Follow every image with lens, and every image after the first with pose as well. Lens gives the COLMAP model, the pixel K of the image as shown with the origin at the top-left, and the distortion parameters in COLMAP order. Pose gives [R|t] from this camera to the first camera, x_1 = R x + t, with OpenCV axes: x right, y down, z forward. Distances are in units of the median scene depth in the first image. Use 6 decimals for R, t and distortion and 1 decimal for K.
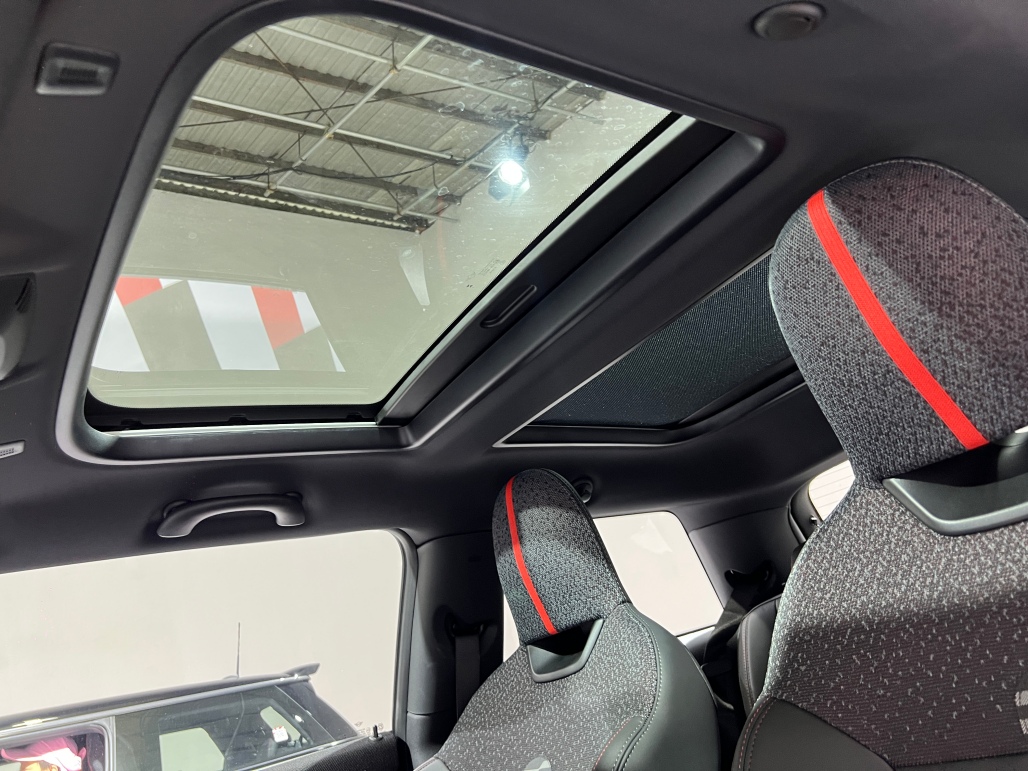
lens RADIAL K [[783.0, 0, 514.0], [0, 783.0, 385.5], [0, 0, 1]] dist [0.004515, 0.002571]
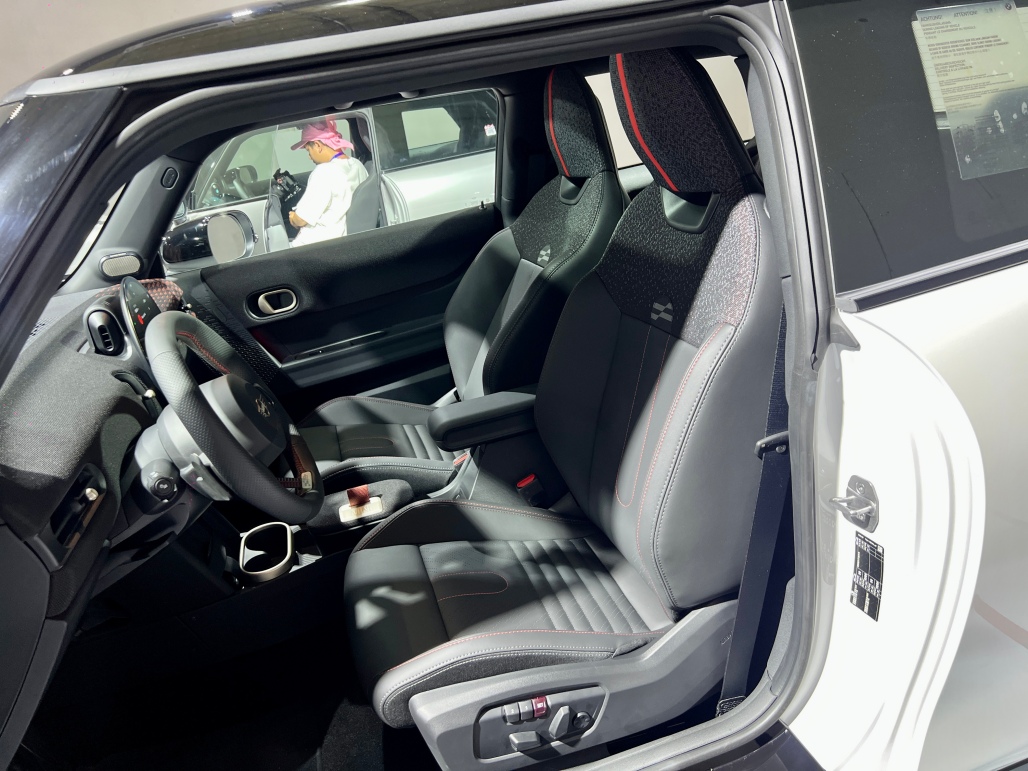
lens RADIAL K [[783.0, 0, 514.0], [0, 783.0, 385.5], [0, 0, 1]] dist [0.004515, 0.002571]
pose [[0.948430, 0.199637, -0.246223, 0.391521], [0.035036, 0.705980, 0.707364, -0.483728], [0.315045, -0.679512, 0.662578, -0.362657]]
